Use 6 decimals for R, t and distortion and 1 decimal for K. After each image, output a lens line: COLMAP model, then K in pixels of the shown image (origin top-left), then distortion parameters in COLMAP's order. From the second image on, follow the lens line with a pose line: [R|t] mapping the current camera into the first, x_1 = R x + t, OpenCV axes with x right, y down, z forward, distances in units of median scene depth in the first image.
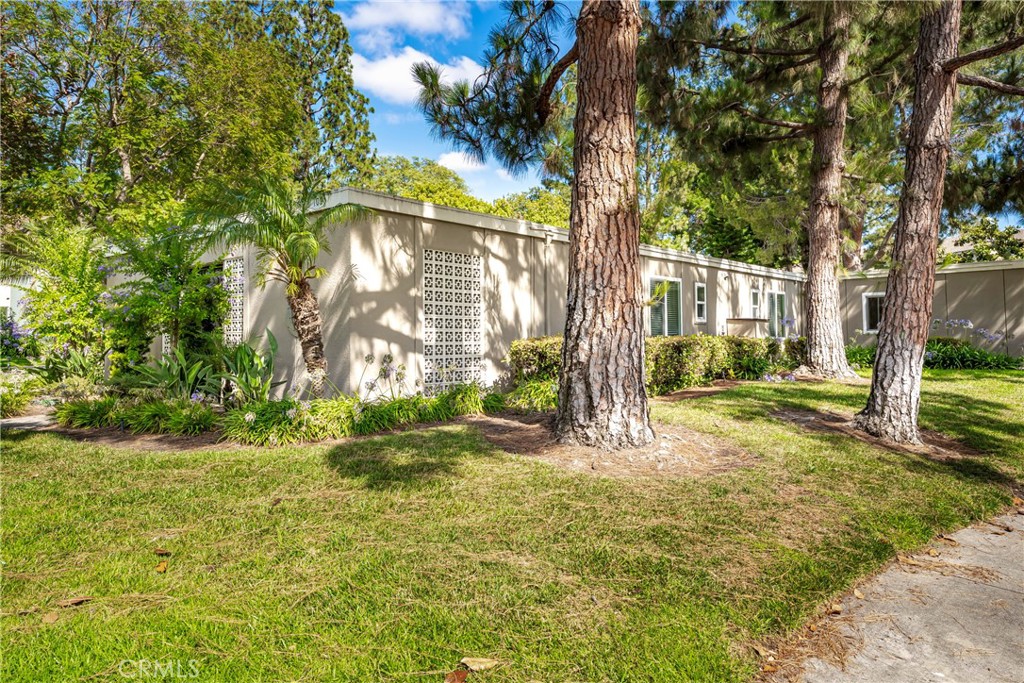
lens RADIAL K [[662.2, 0, 508.1], [0, 662.2, 308.1], [0, 0, 1]] dist [0.057711, 0.009482]
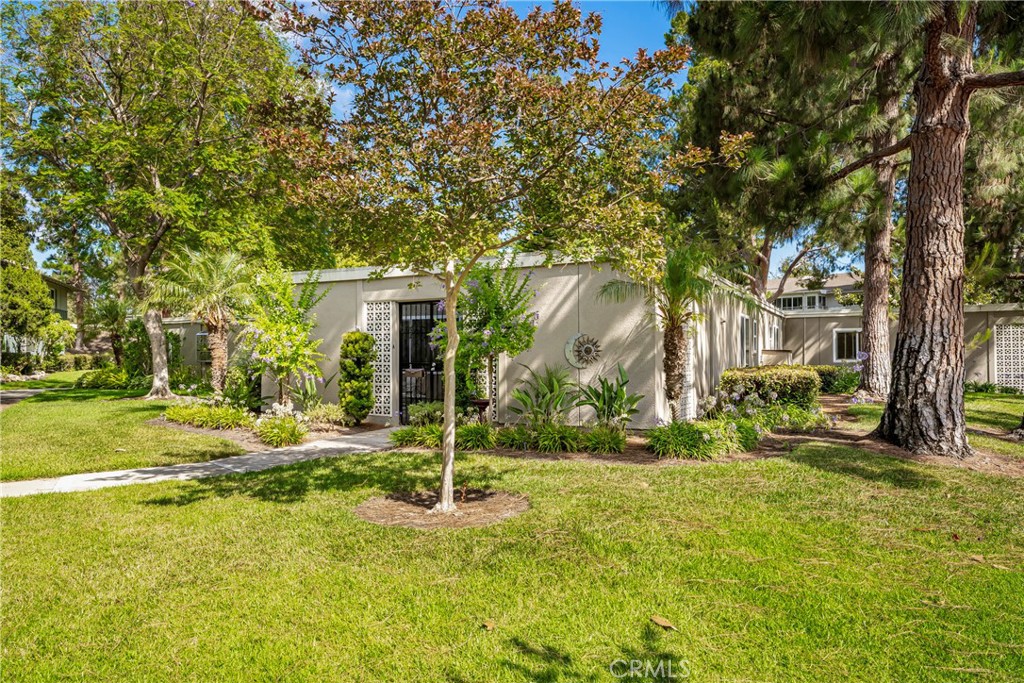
lens RADIAL K [[662.2, 0, 520.1], [0, 662.2, 348.4], [0, 0, 1]] dist [0.057711, 0.009482]
pose [[0.970221, 0.009276, 0.242042, -0.999089], [-0.015595, 0.999585, 0.024203, -0.024596], [-0.241718, -0.027256, 0.969964, -0.100879]]
